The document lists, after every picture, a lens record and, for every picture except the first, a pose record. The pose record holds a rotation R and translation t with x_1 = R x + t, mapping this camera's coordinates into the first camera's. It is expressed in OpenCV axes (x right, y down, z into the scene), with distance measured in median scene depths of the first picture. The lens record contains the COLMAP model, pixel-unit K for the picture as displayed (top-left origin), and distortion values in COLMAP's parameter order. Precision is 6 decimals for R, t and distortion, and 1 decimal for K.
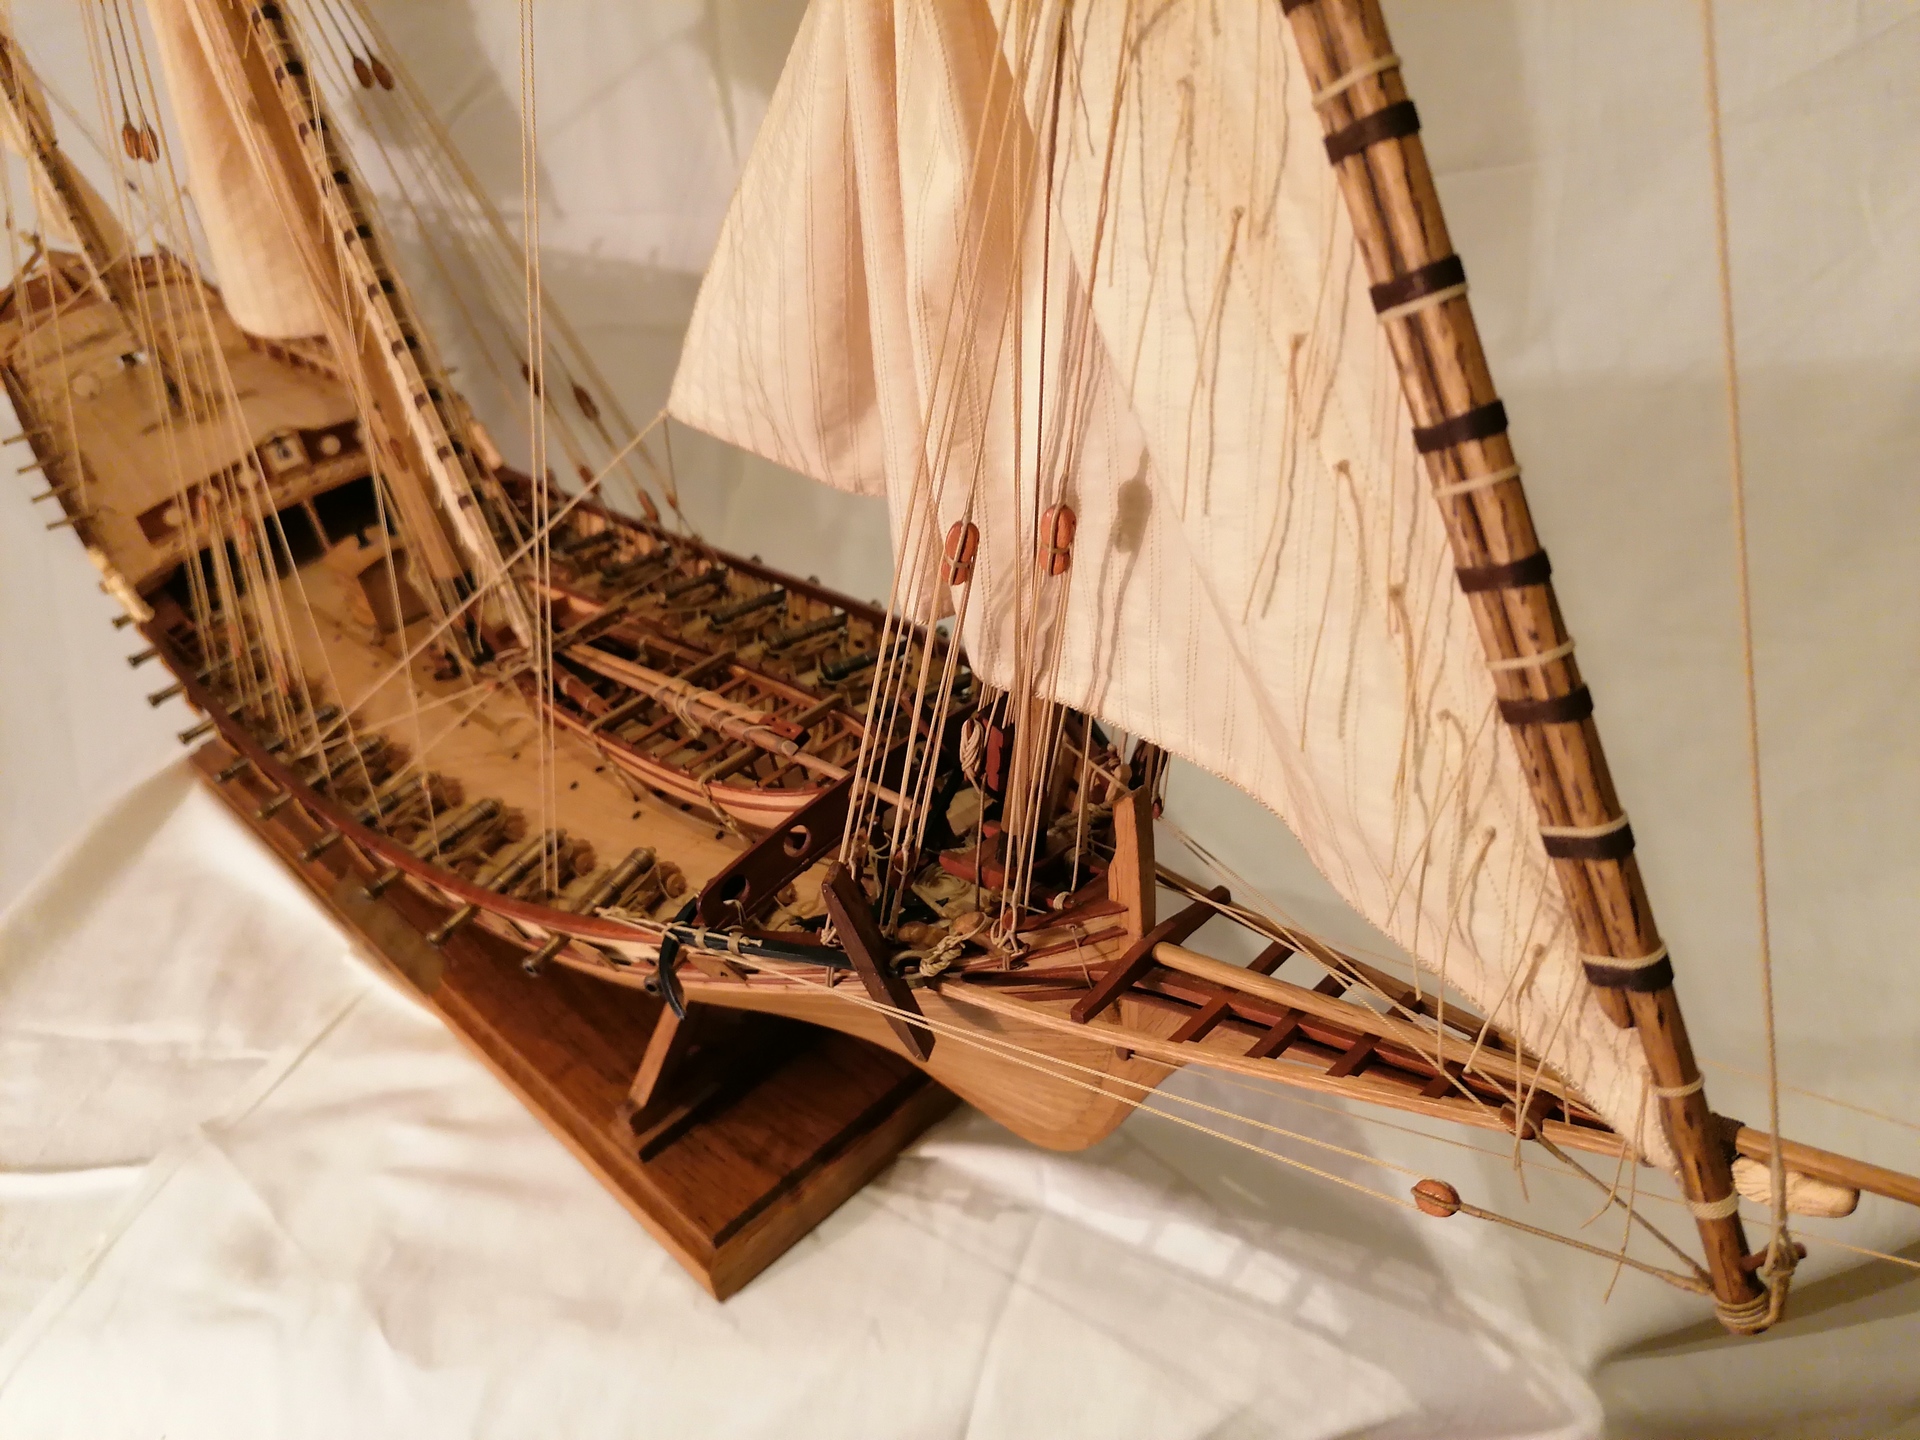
lens RADIAL K [[1500.5, 0, 959.2], [0, 1500.5, 708.0], [0, 0, 1]] dist [0.071770, -0.117532]
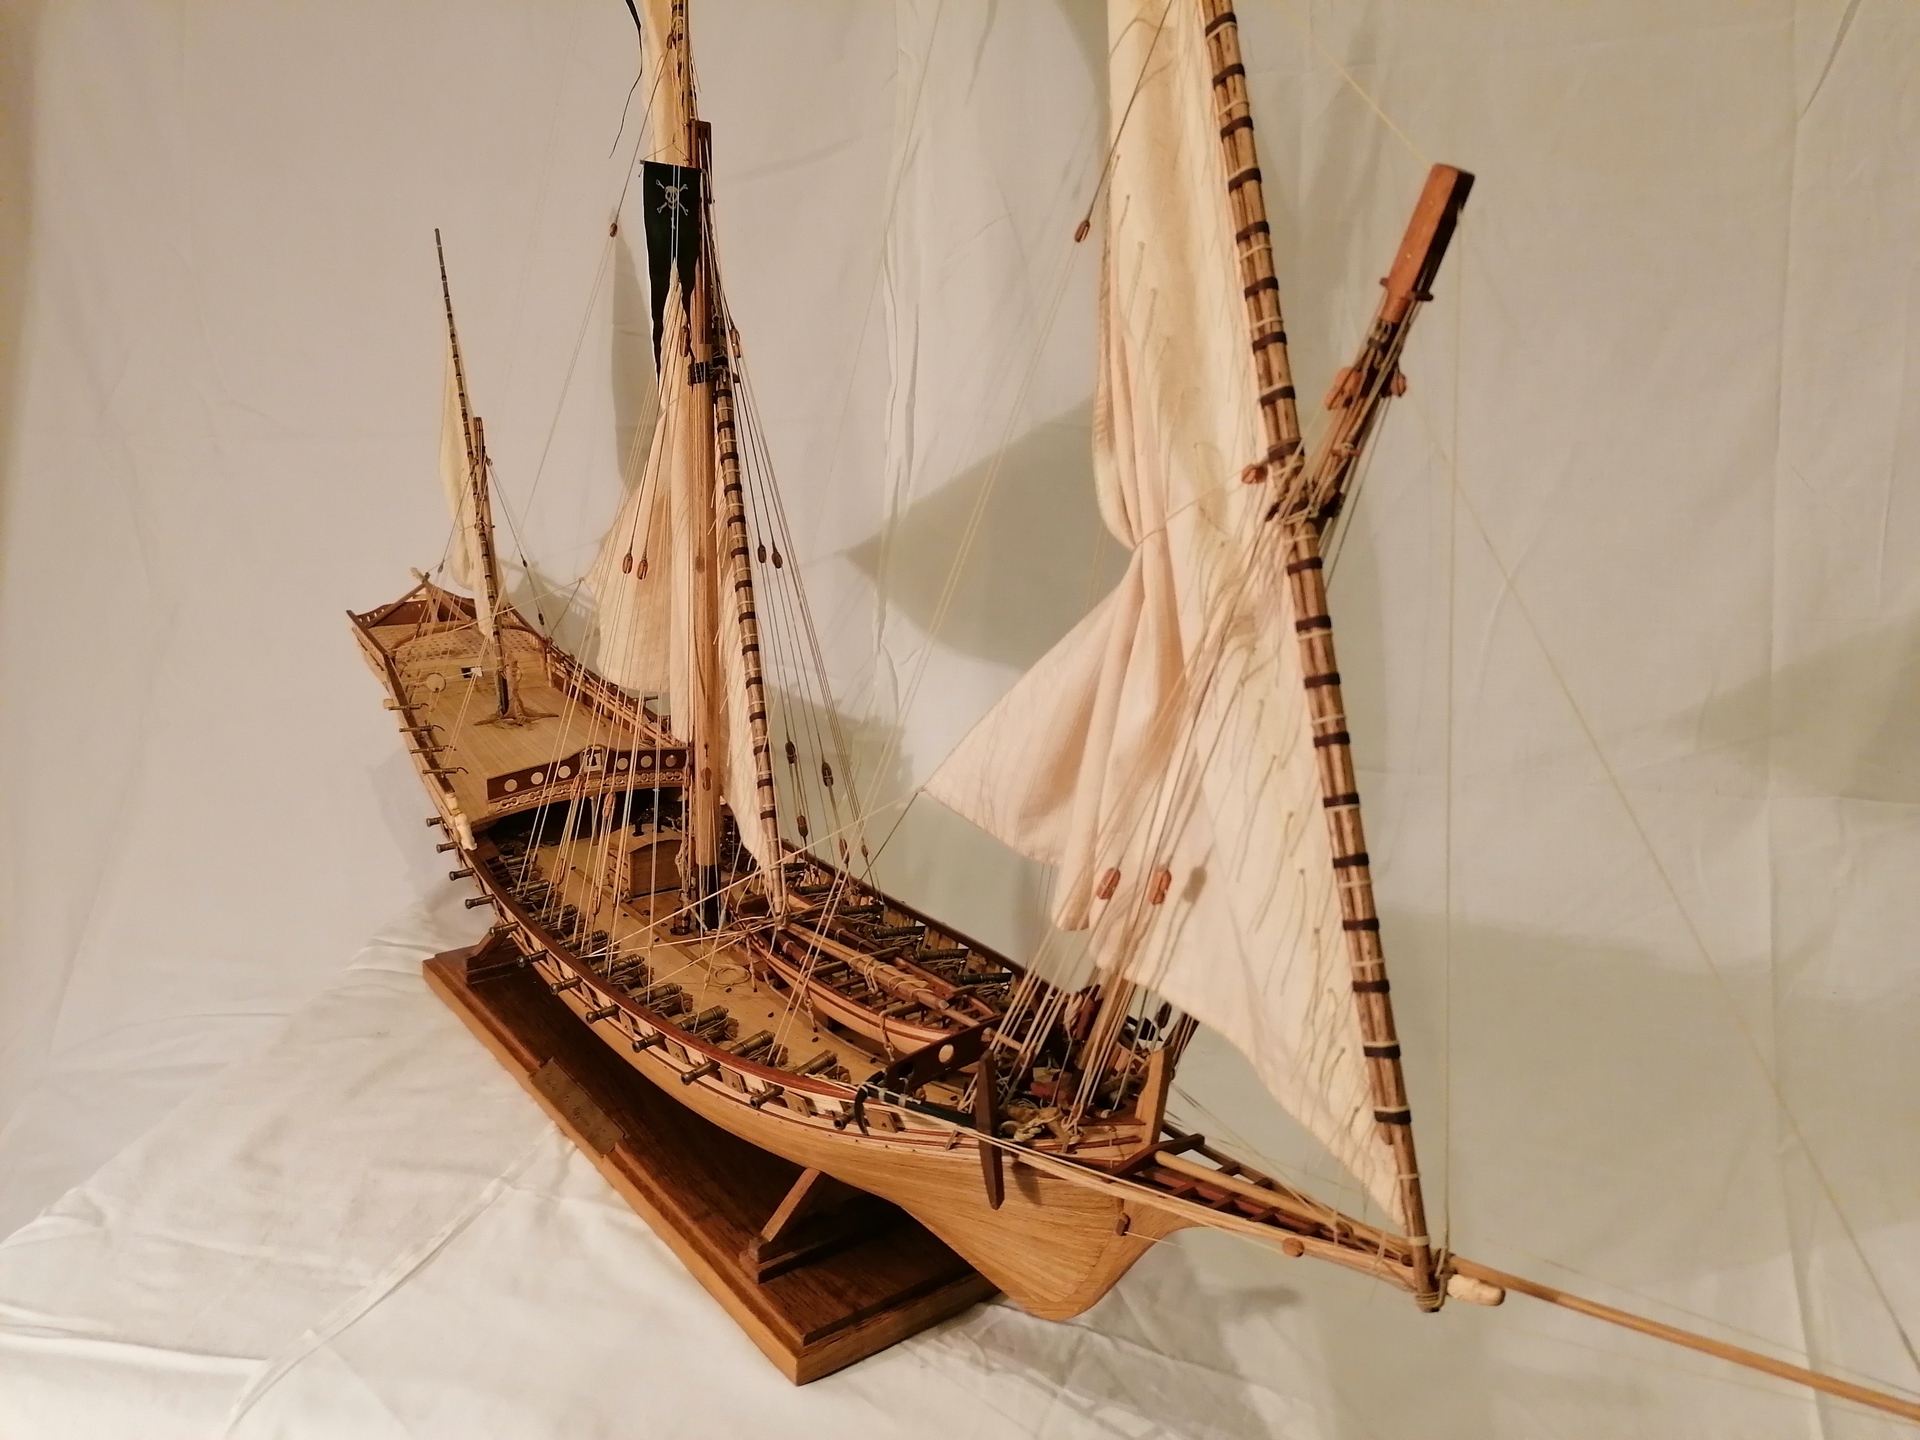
lens RADIAL K [[1393.7, 0, 969.3], [0, 1393.7, 694.0], [0, 0, 1]] dist [0.061094, -0.002374]
pose [[0.972539, 0.228683, -0.043256, -0.171437], [-0.230797, 0.923666, -0.305898, 0.297545], [-0.029999, 0.307481, 0.951081, -0.903776]]
